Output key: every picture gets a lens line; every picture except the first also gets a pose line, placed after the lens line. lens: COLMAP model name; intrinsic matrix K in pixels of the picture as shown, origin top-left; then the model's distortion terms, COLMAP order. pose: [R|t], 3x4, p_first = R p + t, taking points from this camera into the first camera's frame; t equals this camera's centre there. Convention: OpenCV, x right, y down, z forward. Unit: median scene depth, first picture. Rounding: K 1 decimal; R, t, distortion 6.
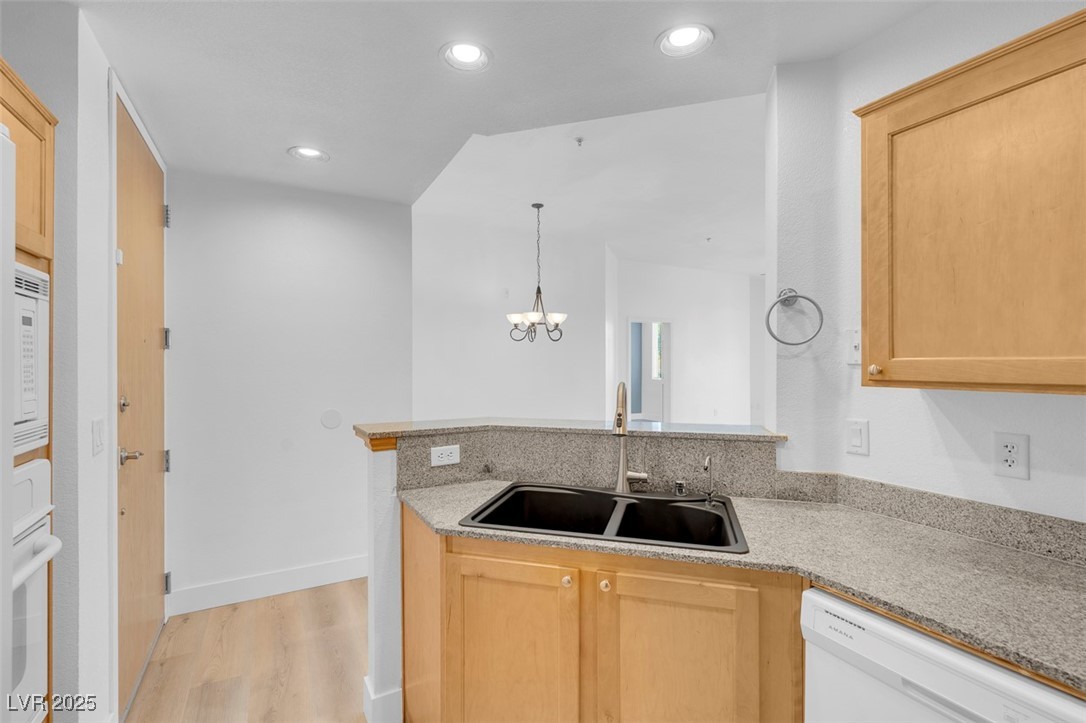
lens RADIAL K [[490.1, 0, 538.3], [0, 490.1, 361.1], [0, 0, 1]] dist [-0.009843, 0.003293]
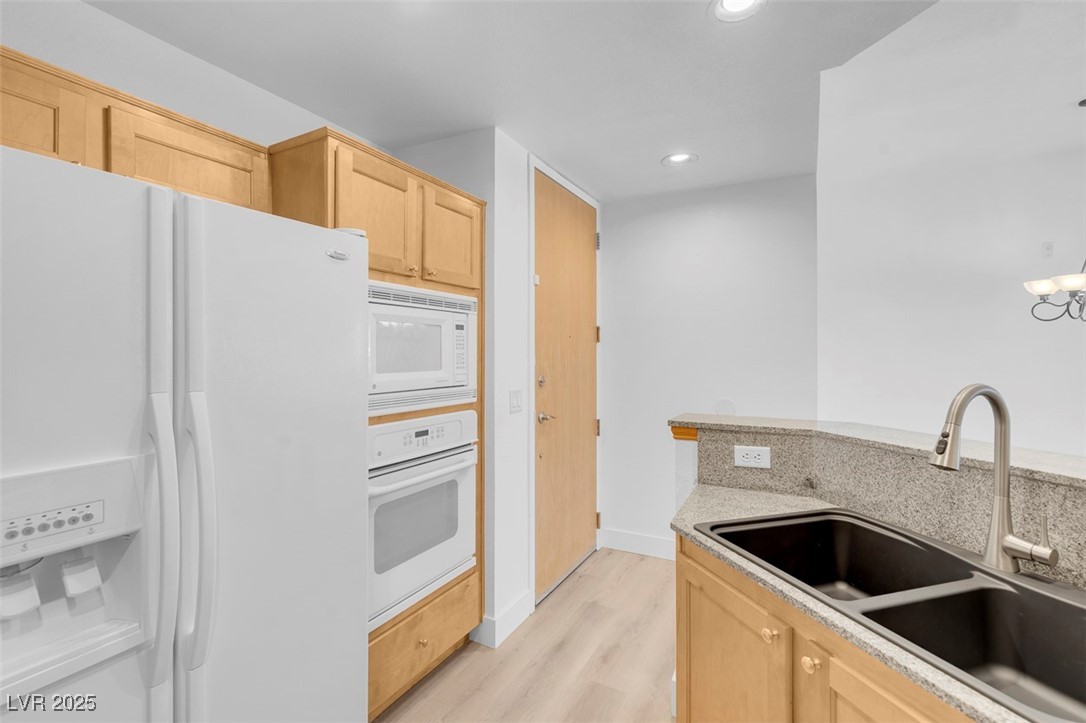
lens RADIAL K [[490.1, 0, 533.5], [0, 490.1, 354.3], [0, 0, 1]] dist [-0.009843, 0.003293]
pose [[0.542219, 0.003484, -0.840230, 0.348994], [-0.000650, 0.999993, 0.003727, 0.003566], [0.840237, -0.001474, 0.542218, 0.189890]]
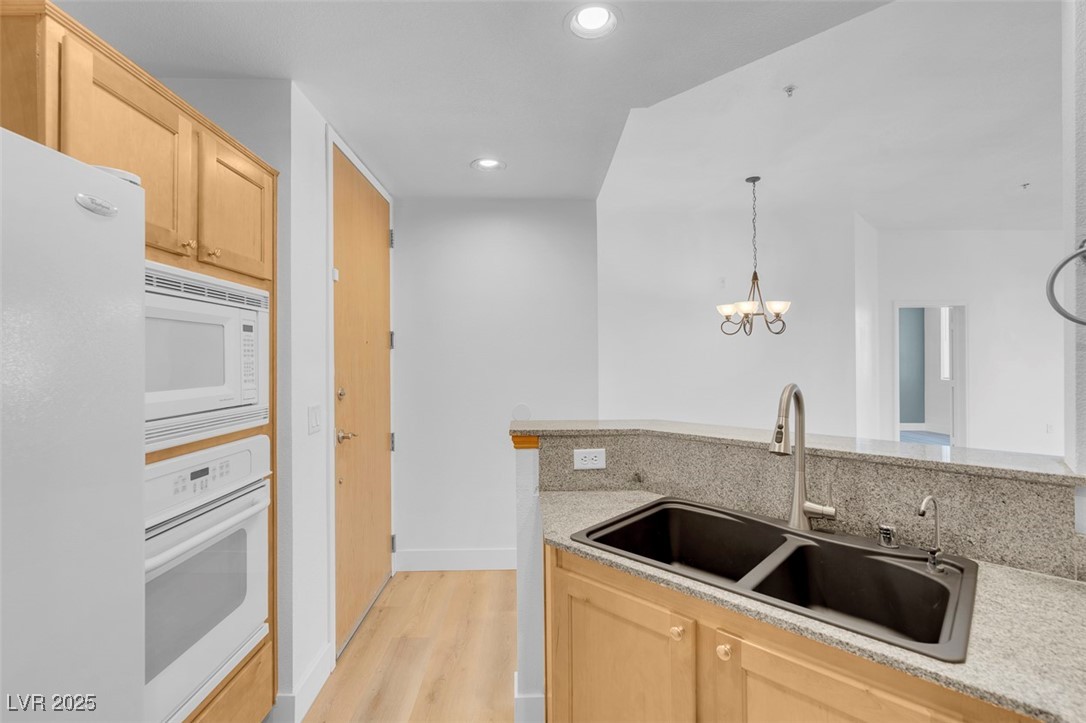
lens RADIAL K [[490.1, 0, 536.6], [0, 490.1, 357.4], [0, 0, 1]] dist [-0.009843, 0.003293]
pose [[0.885206, -0.005491, -0.465166, 0.159121], [0.004740, 0.999985, -0.002784, 0.001980], [0.465174, 0.000259, 0.885219, 0.132958]]
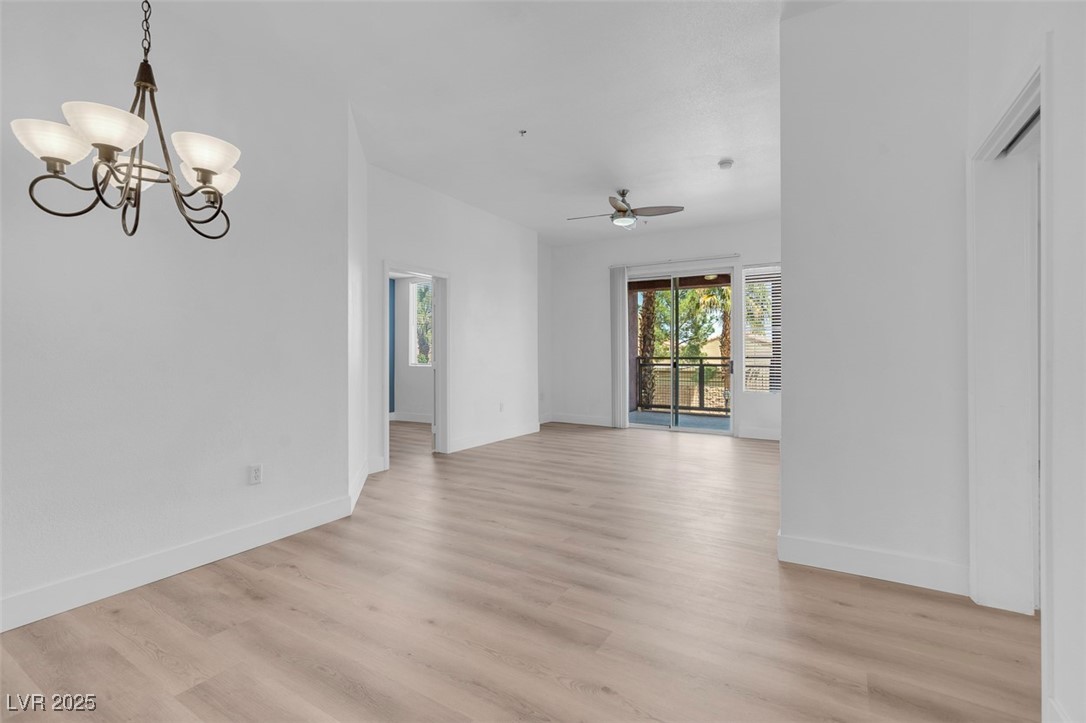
lens RADIAL K [[490.1, 0, 536.6], [0, 490.1, 352.6], [0, 0, 1]] dist [-0.009843, 0.003293]
pose [[0.868049, -0.002180, 0.496473, 0.176423], [0.005403, 0.999973, -0.005055, 0.129498], [-0.496448, 0.007070, 0.868037, 1.530630]]
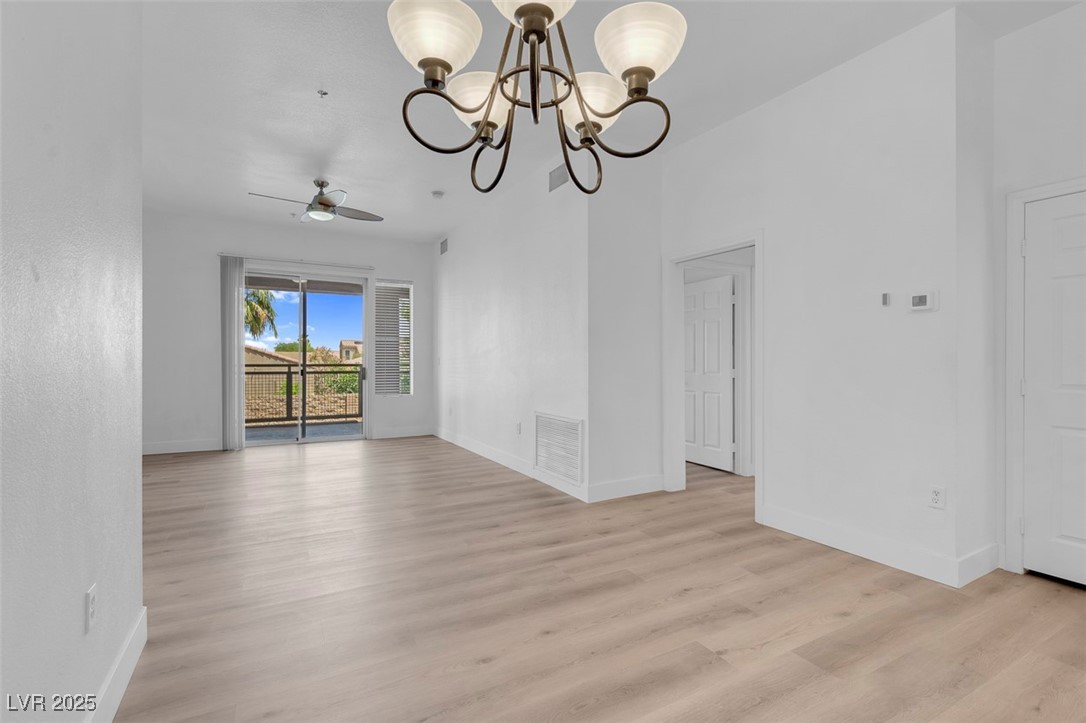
lens RADIAL K [[490.1, 0, 533.4], [0, 490.1, 361.2], [0, 0, 1]] dist [-0.009843, 0.003293]
pose [[0.002388, -0.003618, 0.999991, -0.566981], [0.002737, 0.999990, 0.003612, 0.121030], [-0.999993, 0.002728, 0.002398, 2.627404]]
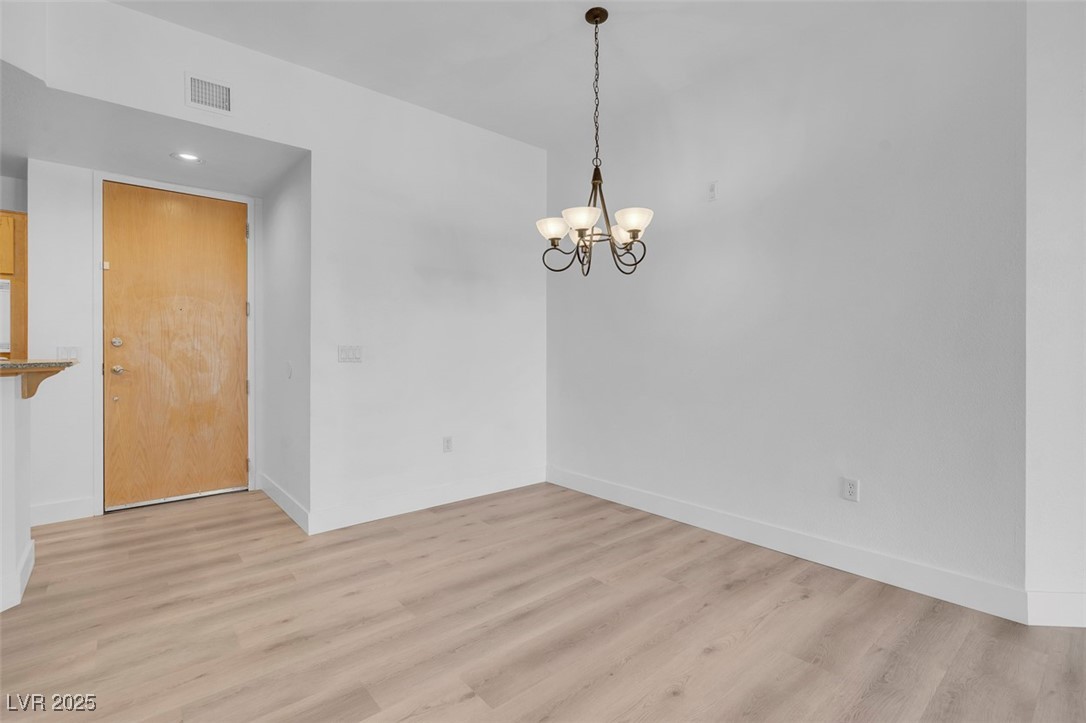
lens RADIAL K [[490.1, 0, 536.0], [0, 490.1, 350.3], [0, 0, 1]] dist [-0.009843, 0.003293]
pose [[0.200649, -0.002583, -0.979660, 1.311601], [-0.000234, 0.999996, -0.002685, 0.120929], [0.979663, 0.000768, 0.200648, 2.185711]]
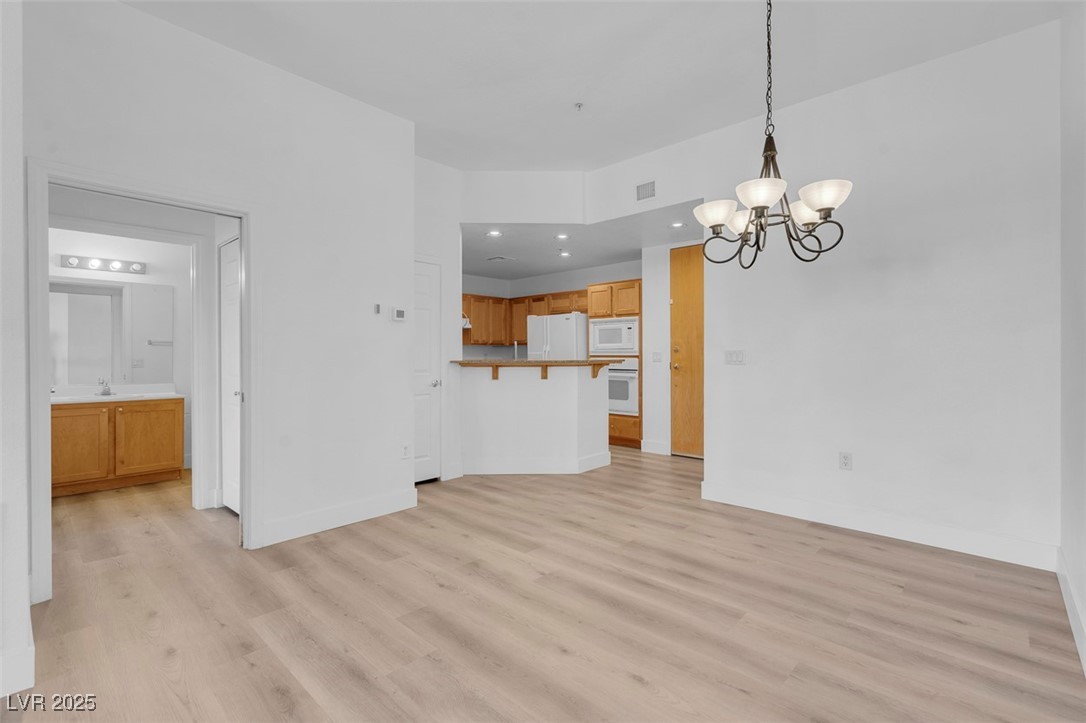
lens RADIAL K [[490.1, 0, 542.1], [0, 490.1, 356.6], [0, 0, 1]] dist [-0.009843, 0.003293]
pose [[-0.948438, 0.000836, -0.316963, 0.874155], [-0.000861, 0.999986, 0.005213, 0.116254], [0.316963, 0.005217, -0.948424, 3.535812]]
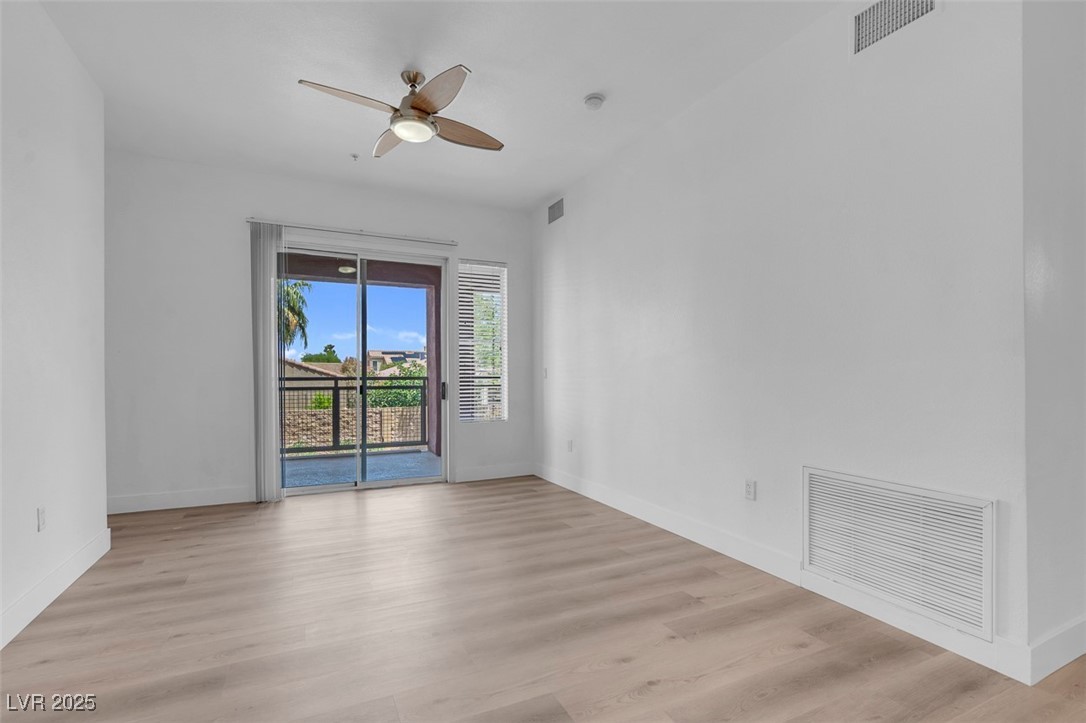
lens RADIAL K [[490.1, 0, 521.8], [0, 490.1, 378.9], [0, 0, 1]] dist [-0.009843, 0.003293]
pose [[0.062804, -0.016663, 0.997887, 0.494291], [0.001751, 0.999861, 0.016586, 0.116740], [-0.998024, 0.000705, 0.062824, 3.323076]]
